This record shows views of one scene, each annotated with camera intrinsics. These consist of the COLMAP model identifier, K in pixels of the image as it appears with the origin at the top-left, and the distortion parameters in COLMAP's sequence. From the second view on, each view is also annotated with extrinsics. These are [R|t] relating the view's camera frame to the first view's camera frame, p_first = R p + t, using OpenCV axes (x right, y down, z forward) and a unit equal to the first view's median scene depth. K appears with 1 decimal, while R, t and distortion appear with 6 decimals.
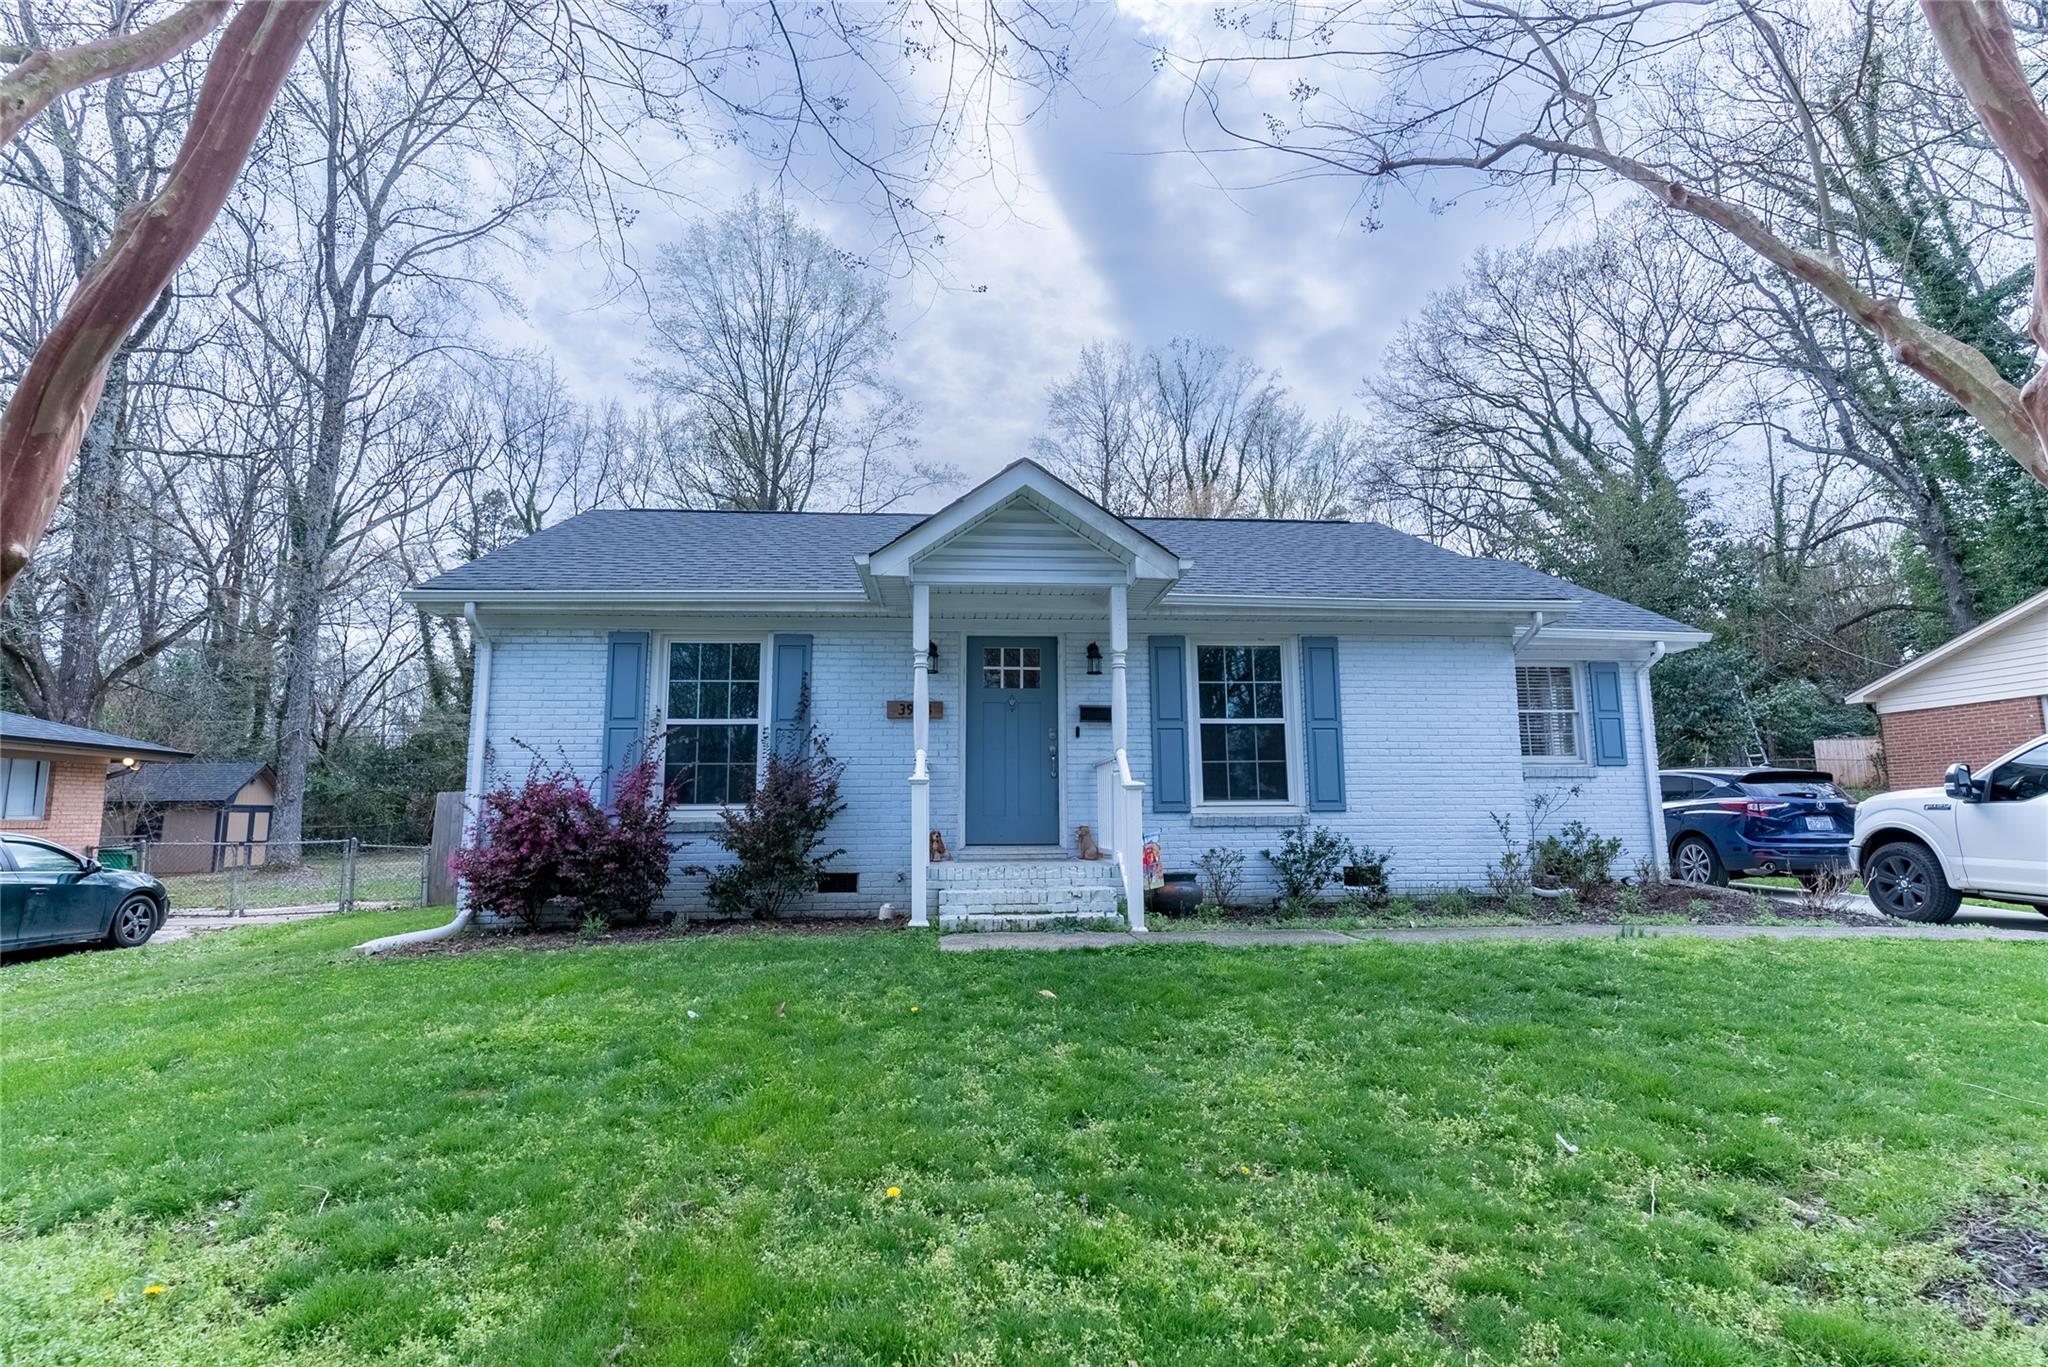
lens RADIAL K [[984.4, 0, 1035.2], [0, 984.4, 681.0], [0, 0, 1]] dist [-0.001429, 0.000307]
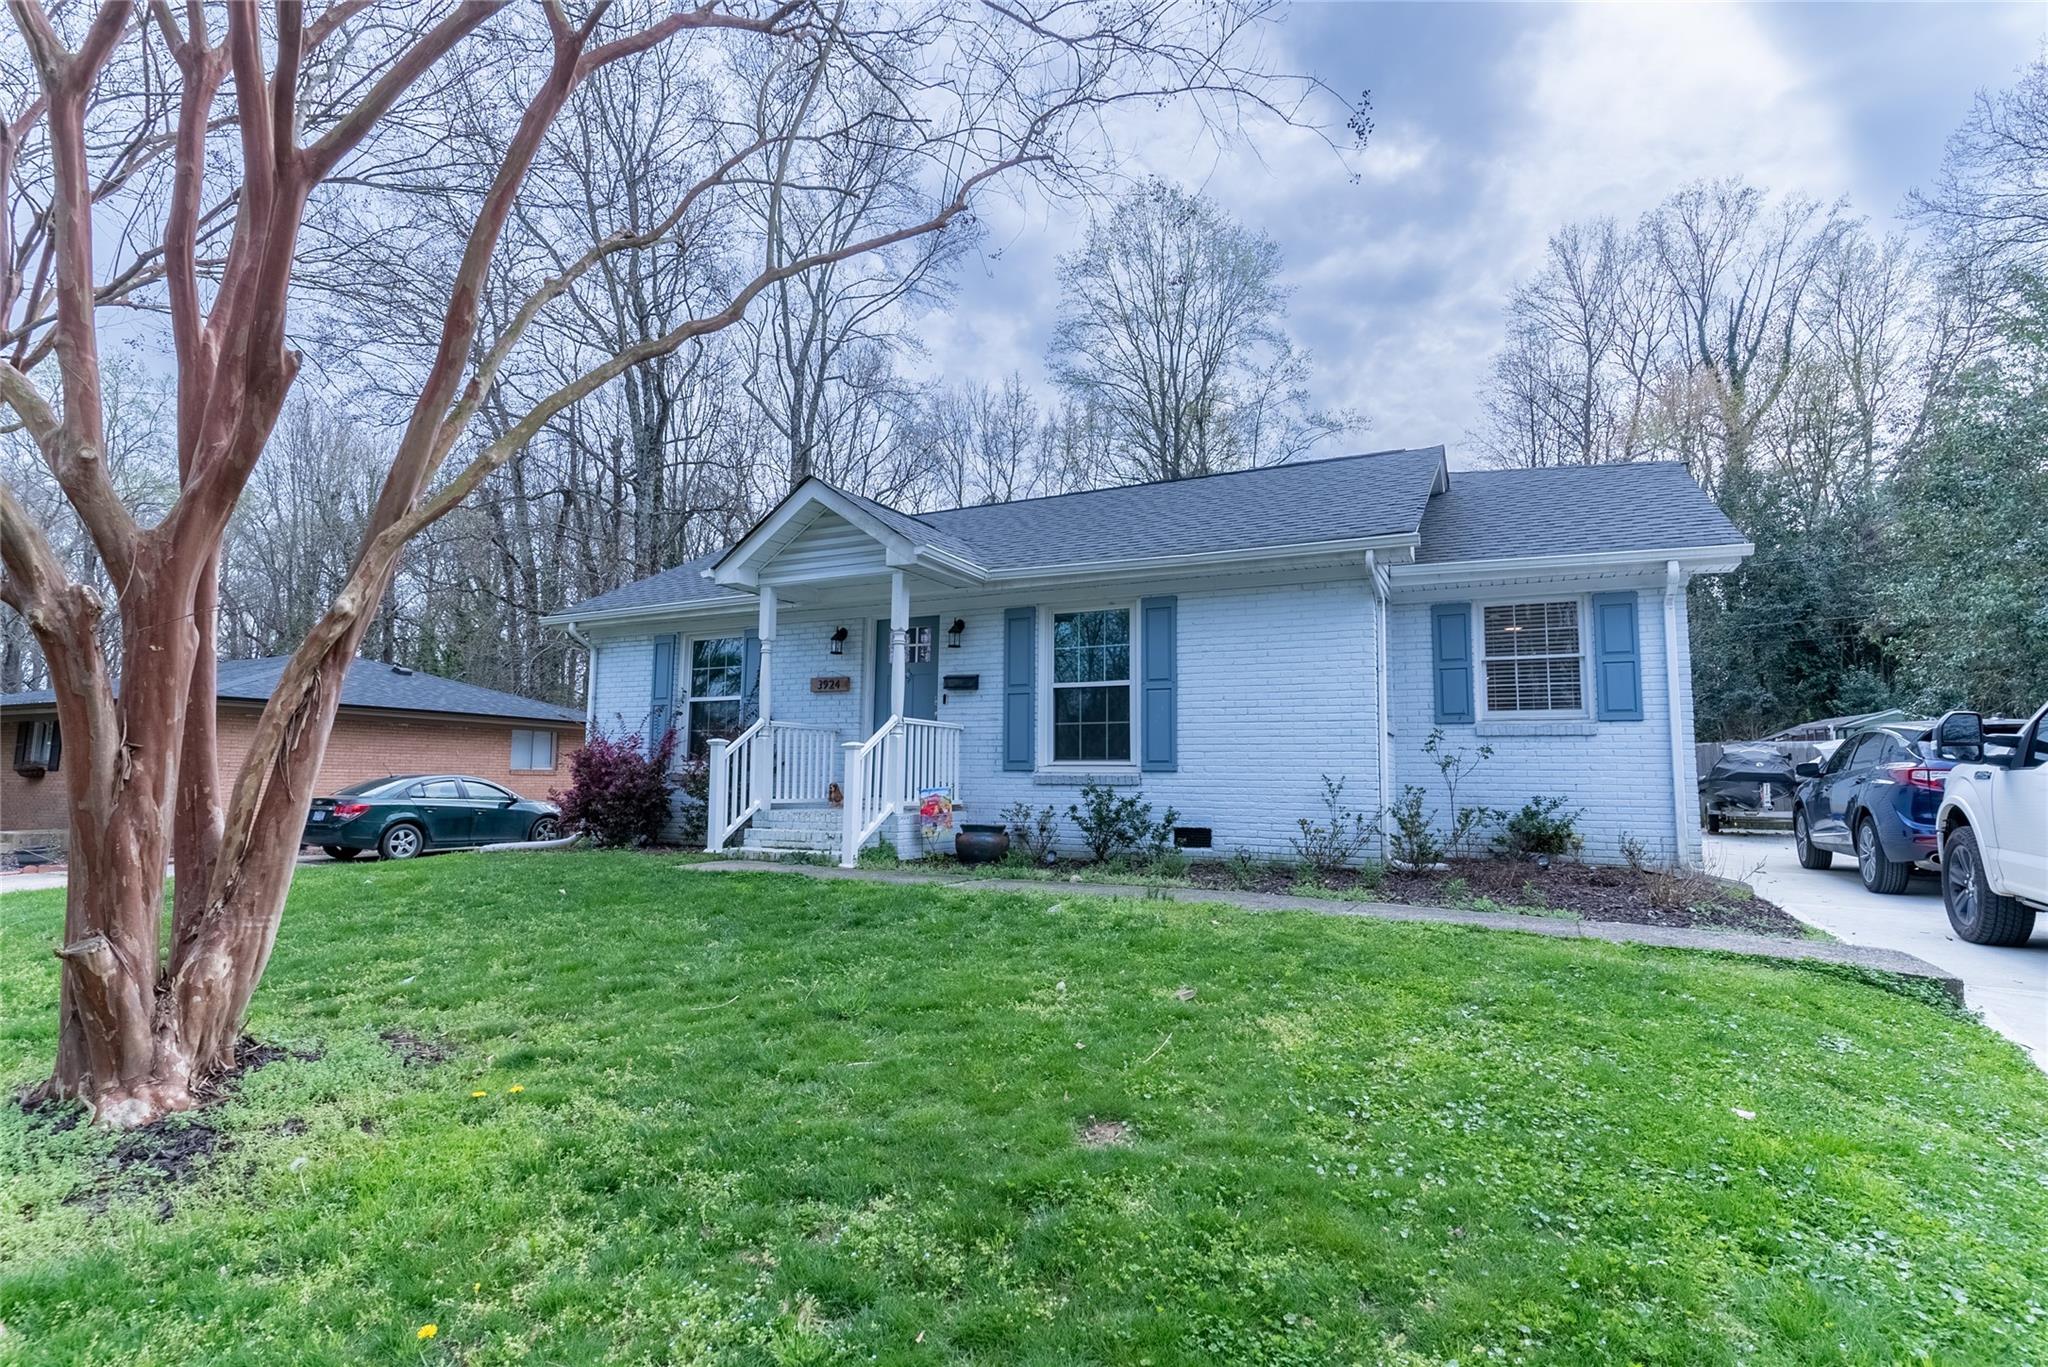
lens RADIAL K [[984.4, 0, 1035.8], [0, 984.4, 698.3], [0, 0, 1]] dist [-0.001429, 0.000307]
pose [[0.855579, -0.026440, -0.516997, 0.712191], [0.055819, 0.997584, 0.041356, 0.009269], [0.514655, -0.064242, 0.854987, 0.082668]]
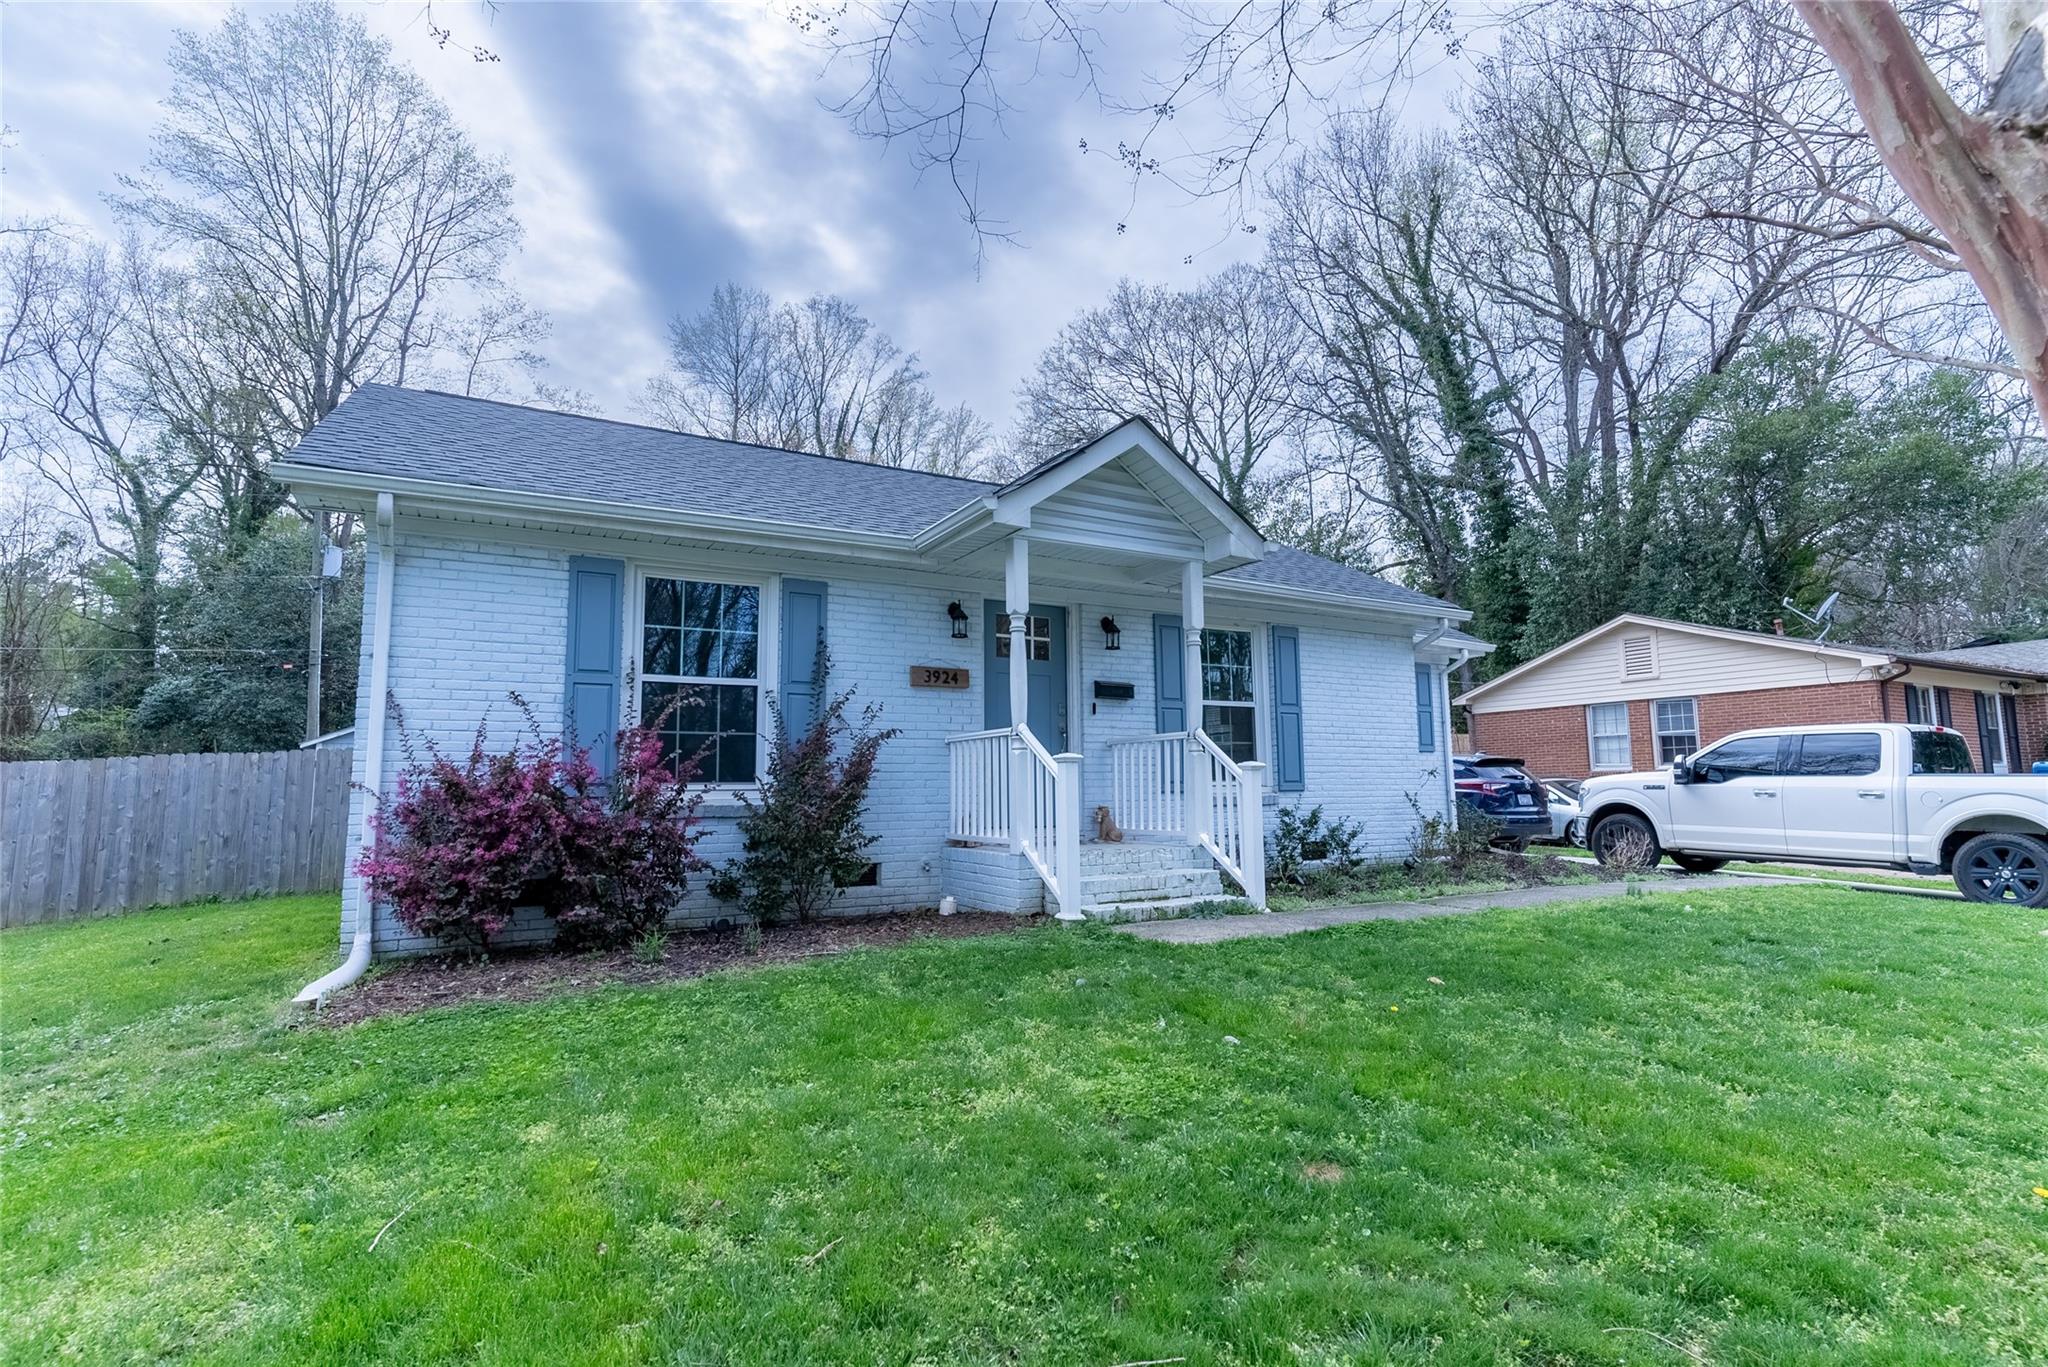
lens RADIAL K [[984.4, 0, 1038.8], [0, 984.4, 678.6], [0, 0, 1]] dist [-0.001429, 0.000307]
pose [[0.903428, 0.047282, 0.426125, -0.409500], [-0.056122, 0.998390, 0.008205, 0.017542], [-0.425051, -0.031327, 0.904627, 0.156556]]
